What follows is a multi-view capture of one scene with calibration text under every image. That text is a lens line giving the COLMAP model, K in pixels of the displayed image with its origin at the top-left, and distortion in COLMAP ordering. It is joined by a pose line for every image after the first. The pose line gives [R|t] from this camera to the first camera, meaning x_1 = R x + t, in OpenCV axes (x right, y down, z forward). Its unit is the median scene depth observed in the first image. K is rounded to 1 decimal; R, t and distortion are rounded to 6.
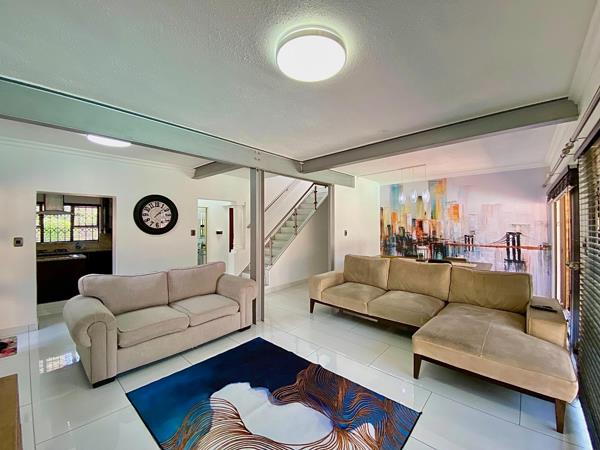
lens RADIAL K [[249.2, 0, 298.7], [0, 249.2, 226.3], [0, 0, 1]] dist [0.014305, 0.000028]
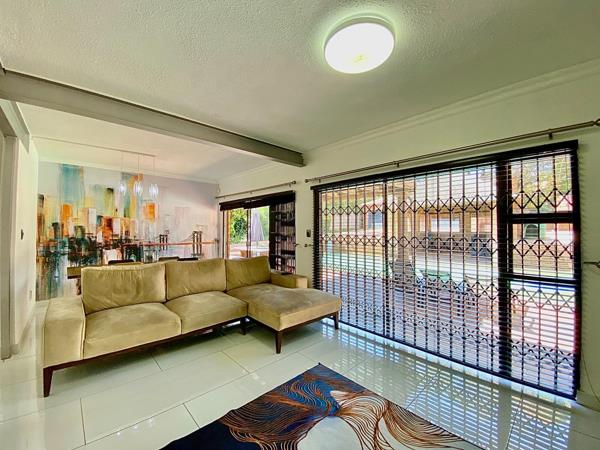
lens RADIAL K [[249.2, 0, 298.5], [0, 249.2, 225.9], [0, 0, 1]] dist [0.014305, 0.000028]
pose [[0.093132, 0.018217, 0.995487, -0.275203], [0.000700, 0.999831, -0.018362, 0.017466], [-0.995654, 0.002407, 0.093104, 0.326587]]
